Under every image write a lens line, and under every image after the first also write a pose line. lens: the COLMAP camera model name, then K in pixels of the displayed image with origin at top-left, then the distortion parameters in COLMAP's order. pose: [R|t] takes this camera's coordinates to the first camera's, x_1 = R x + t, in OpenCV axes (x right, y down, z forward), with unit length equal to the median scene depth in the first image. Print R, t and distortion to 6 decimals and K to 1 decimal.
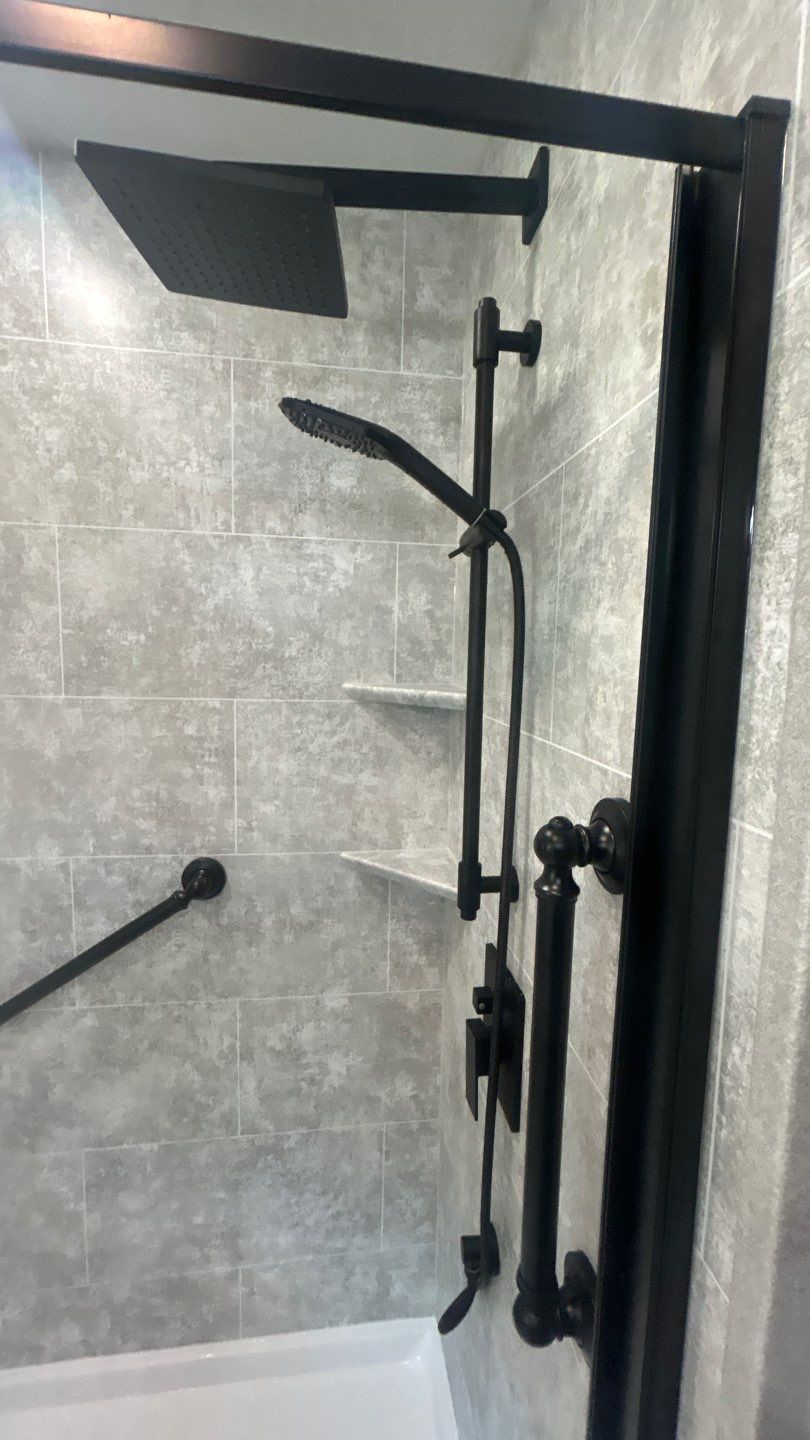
lens RADIAL K [[579.3, 0, 405.8], [0, 579.3, 718.9], [0, 0, 1]] dist [-0.004140, 0.001996]
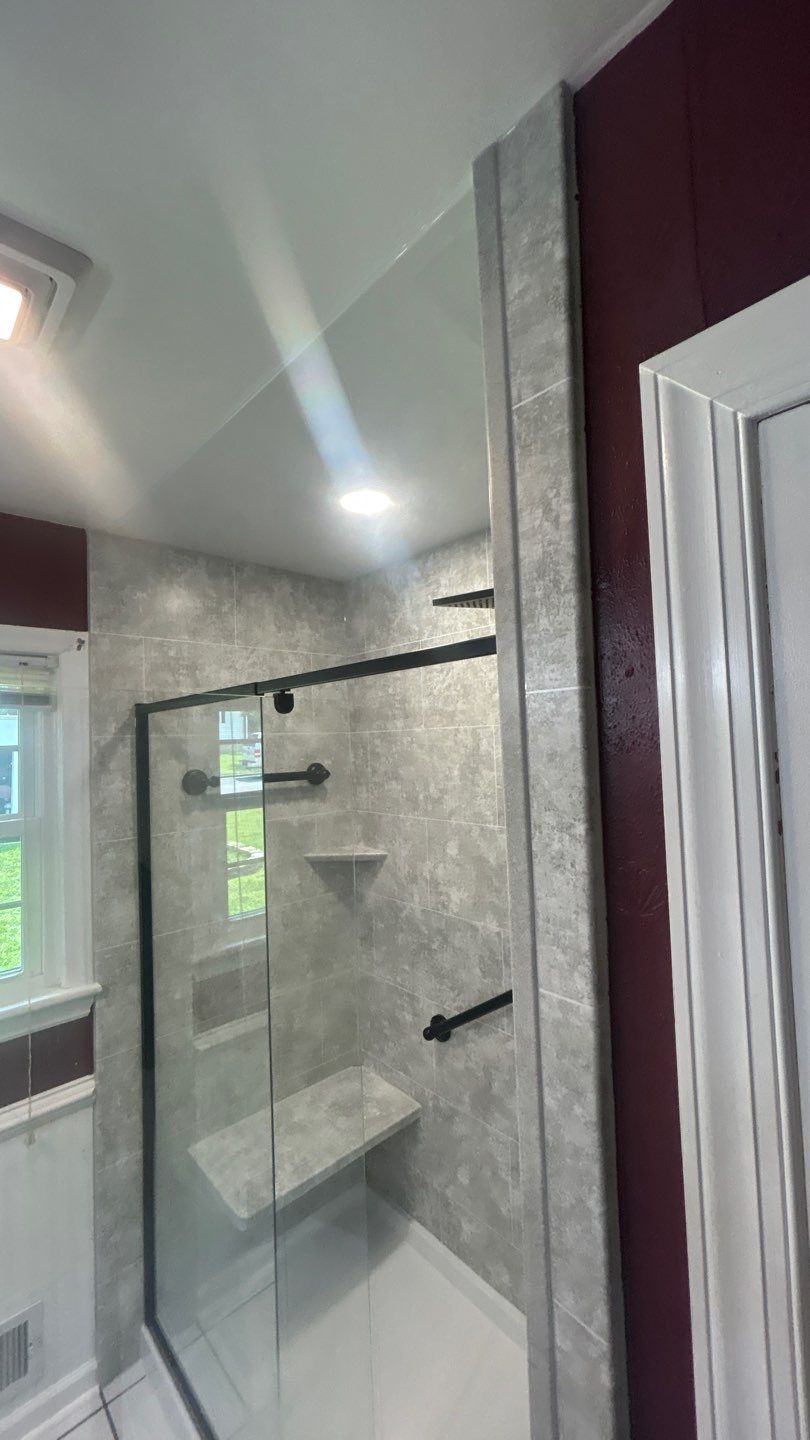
lens RADIAL K [[579.3, 0, 407.6], [0, 579.3, 719.3], [0, 0, 1]] dist [-0.004140, 0.001996]
pose [[0.567625, -0.074536, -0.819906, 0.610589], [-0.047786, 0.991231, -0.123194, -0.120340], [0.821899, 0.109108, 0.559086, -0.157215]]
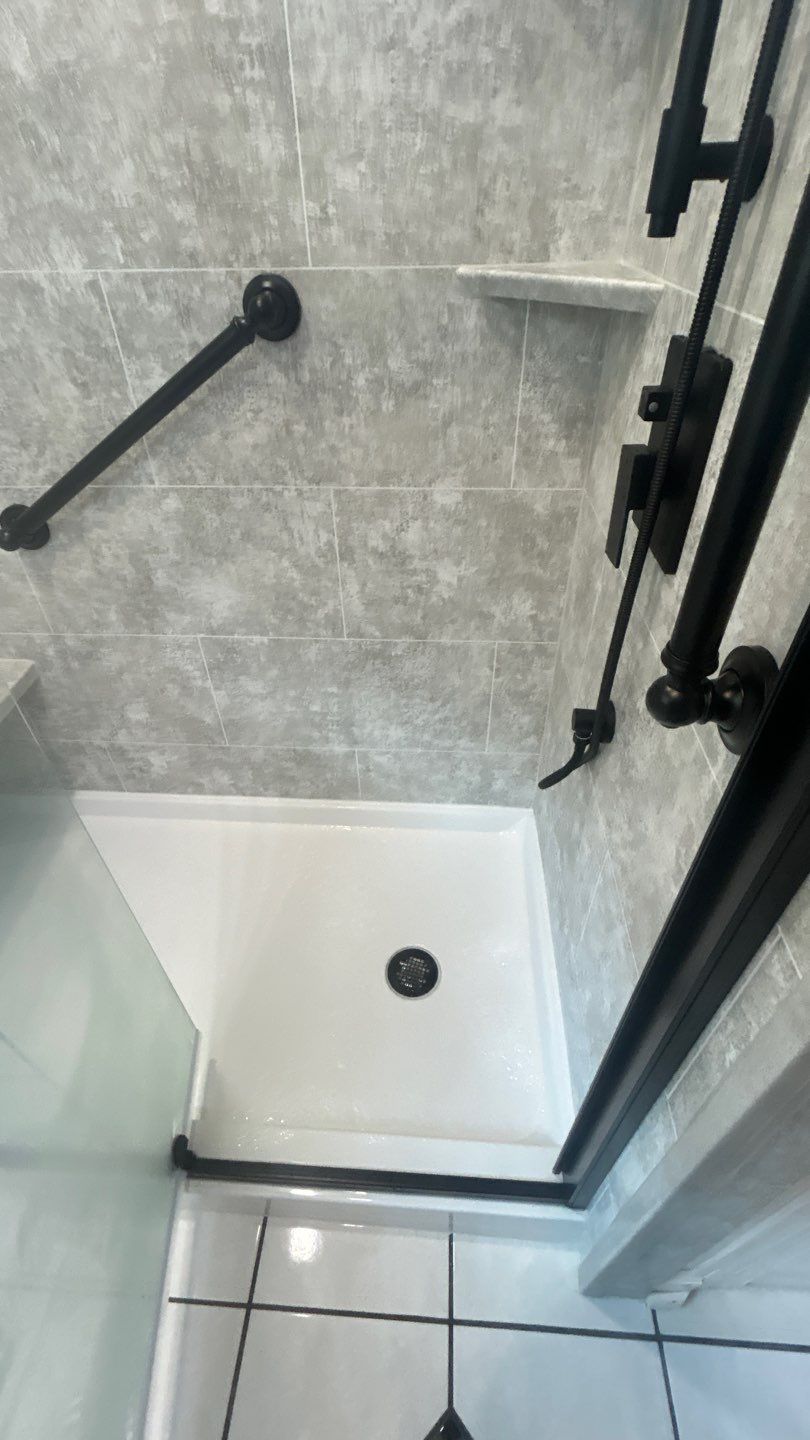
lens RADIAL K [[620.3, 0, 405.2], [0, 620.3, 719.2], [0, 0, 1]] dist [-0.002784, 0.001144]
pose [[0.980383, 0.092768, -0.173905, 0.003513], [0.019549, 0.832198, 0.554134, 0.285093], [0.196129, -0.546664, 0.814059, 0.106992]]
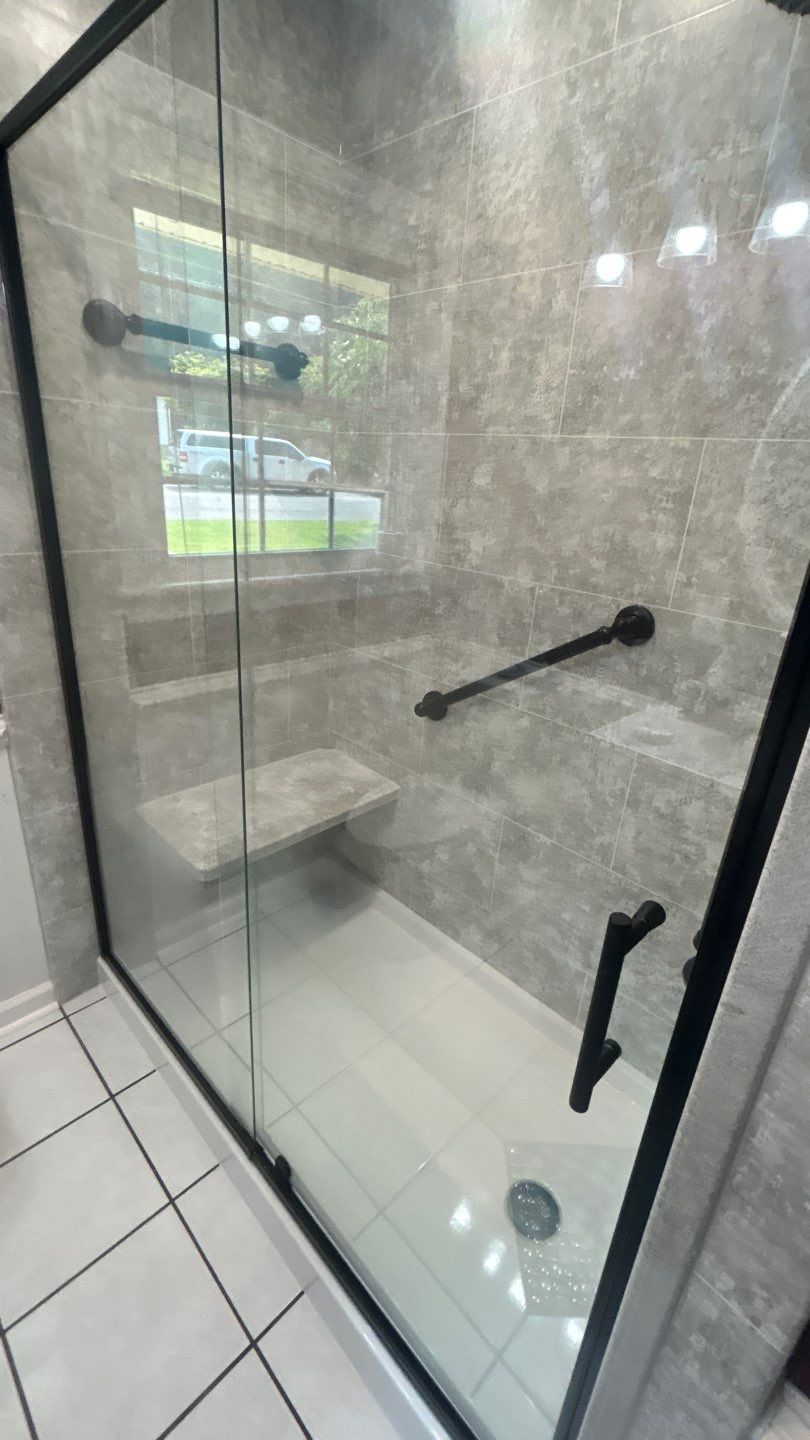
lens RADIAL K [[620.3, 0, 405.7], [0, 620.3, 720.0], [0, 0, 1]] dist [-0.002784, 0.001144]
pose [[0.608746, 0.307325, -0.731423, 0.280205], [-0.141577, 0.949207, 0.281002, 0.185520], [0.780630, -0.067506, 0.621336, -0.032185]]
